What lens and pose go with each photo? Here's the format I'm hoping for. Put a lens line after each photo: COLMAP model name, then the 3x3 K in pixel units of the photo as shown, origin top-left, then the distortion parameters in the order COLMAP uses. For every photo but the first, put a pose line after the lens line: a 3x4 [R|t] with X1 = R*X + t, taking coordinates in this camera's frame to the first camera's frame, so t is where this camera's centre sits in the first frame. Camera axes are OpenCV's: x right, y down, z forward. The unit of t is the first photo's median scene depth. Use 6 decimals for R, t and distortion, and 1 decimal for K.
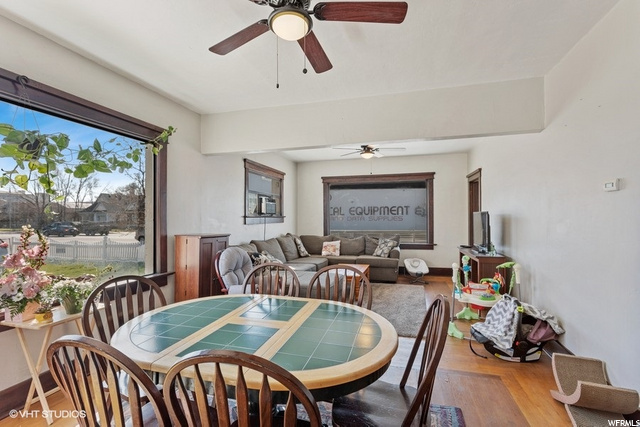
lens RADIAL K [[304.2, 0, 314.2], [0, 304.2, 216.6], [0, 0, 1]] dist [-0.003835, 0.002332]
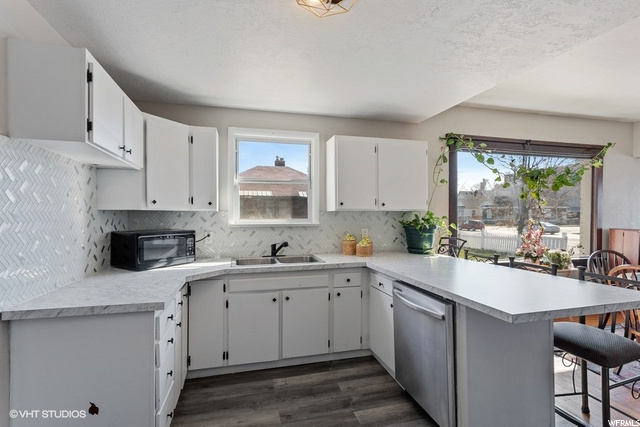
lens RADIAL K [[304.2, 0, 320.4], [0, 304.2, 217.8], [0, 0, 1]] dist [-0.003835, 0.002332]
pose [[0.512505, 0.015613, -0.858542, 0.002850], [0.000558, 0.999828, 0.018516, -0.004780], [0.858684, -0.009969, 0.512409, -0.450523]]
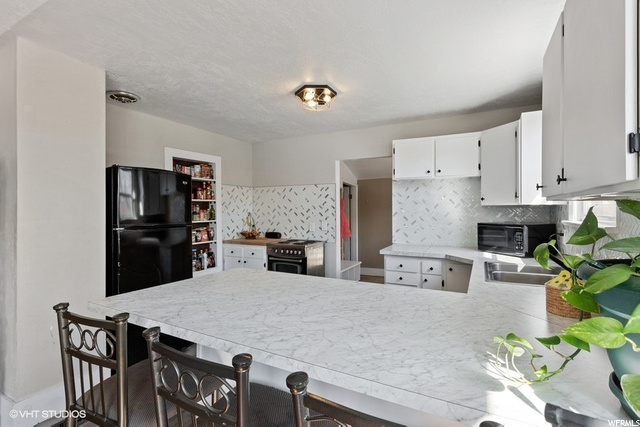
lens RADIAL K [[304.2, 0, 326.0], [0, 304.2, 208.7], [0, 0, 1]] dist [-0.003835, 0.002332]
pose [[-0.980739, 0.013096, 0.194885, -0.347427], [0.011192, 0.999878, -0.010867, 0.001289], [-0.195003, -0.008477, -0.980766, 0.215652]]
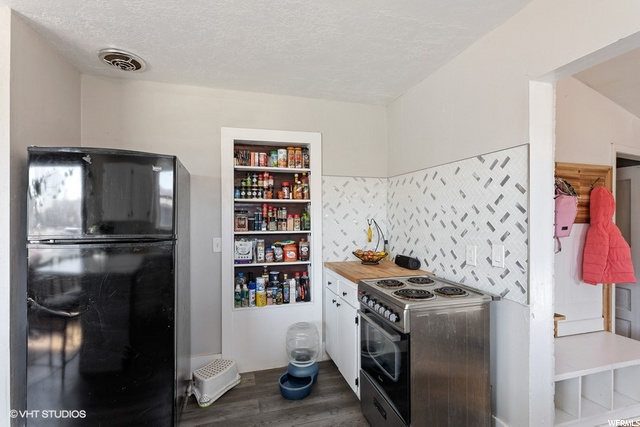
lens RADIAL K [[304.2, 0, 317.3], [0, 304.2, 216.5], [0, 0, 1]] dist [-0.003835, 0.002332]
pose [[-0.516017, 0.006144, 0.856556, -0.362974], [-0.004040, 0.999946, -0.009606, 0.000101], [-0.856569, -0.008417, -0.515964, -0.263359]]
